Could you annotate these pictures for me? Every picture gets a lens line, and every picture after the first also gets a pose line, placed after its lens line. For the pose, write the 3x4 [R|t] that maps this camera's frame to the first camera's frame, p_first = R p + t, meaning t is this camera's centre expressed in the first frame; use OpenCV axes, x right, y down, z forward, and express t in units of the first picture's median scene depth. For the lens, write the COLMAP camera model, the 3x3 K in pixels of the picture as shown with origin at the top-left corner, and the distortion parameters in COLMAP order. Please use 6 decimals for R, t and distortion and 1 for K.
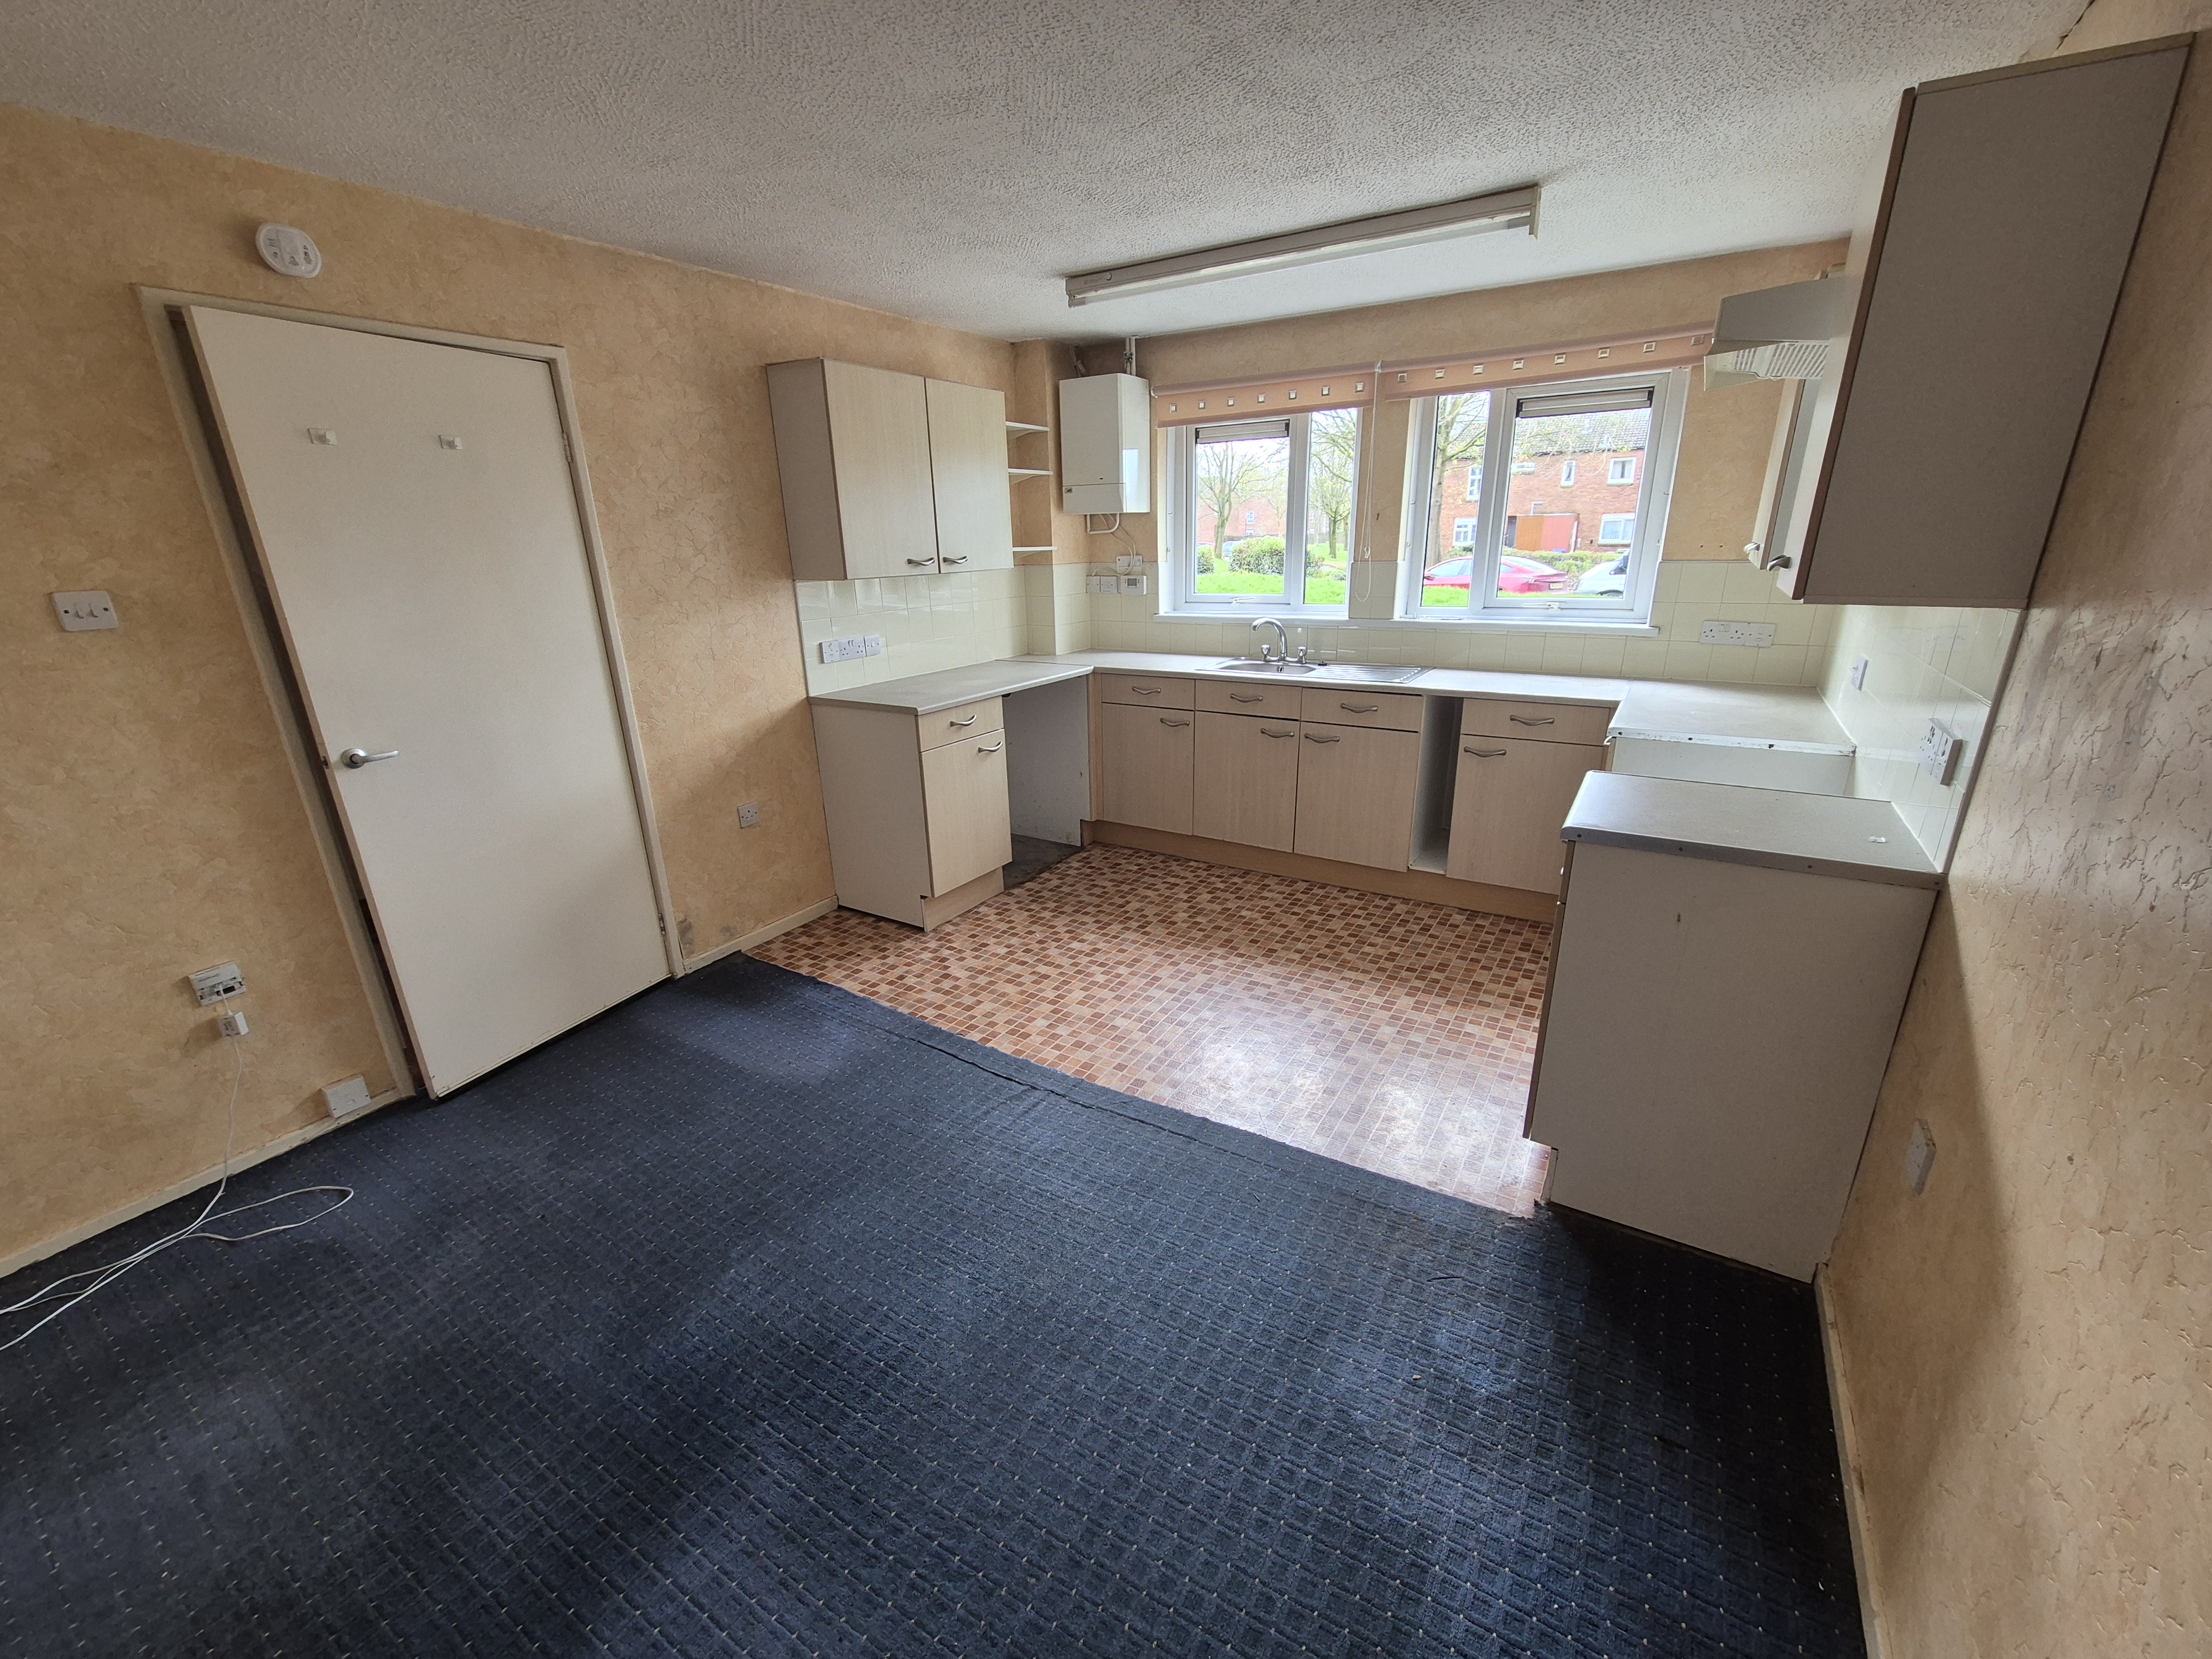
lens RADIAL K [[908.5, 0, 1105.4], [0, 908.5, 838.9], [0, 0, 1]] dist [0.002111, -0.000170]
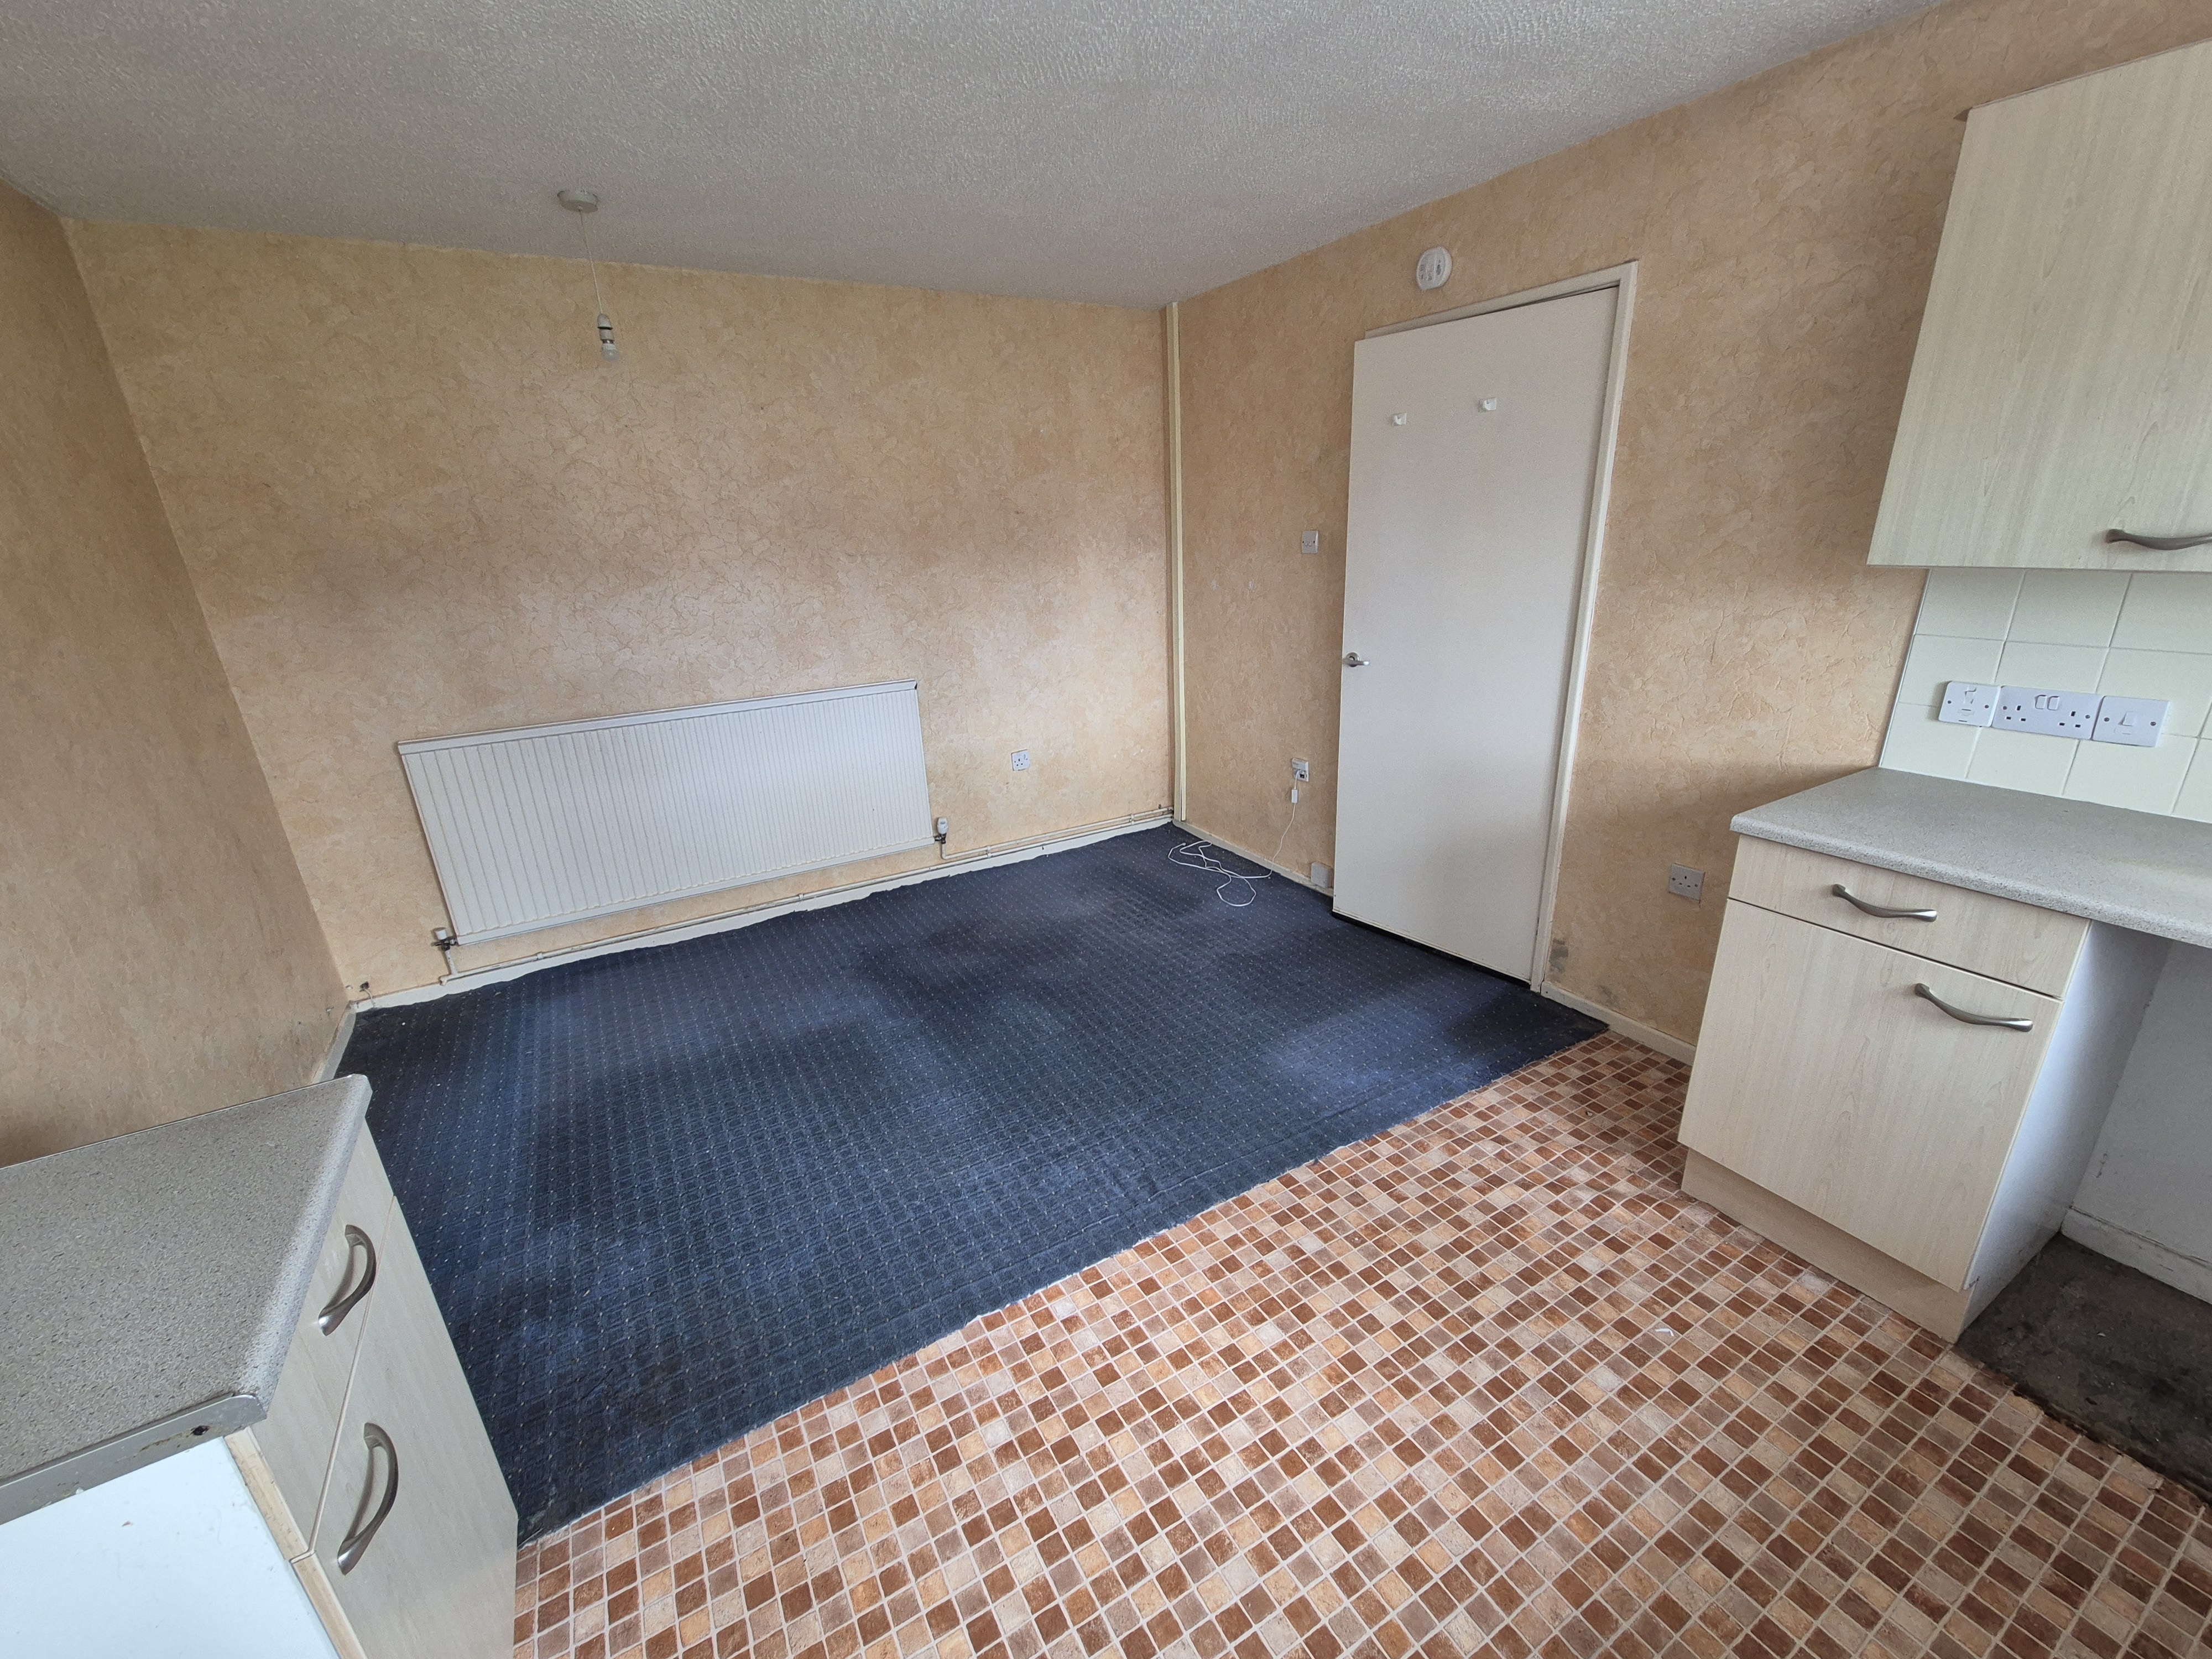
lens RADIAL K [[908.5, 0, 1114.1], [0, 908.5, 833.5], [0, 0, 1]] dist [0.002111, -0.000170]
pose [[-0.461232, 0.331152, -0.823167, 0.378944], [-0.231763, 0.850569, 0.472036, -0.286190], [0.856476, 0.408497, -0.315561, 0.815386]]
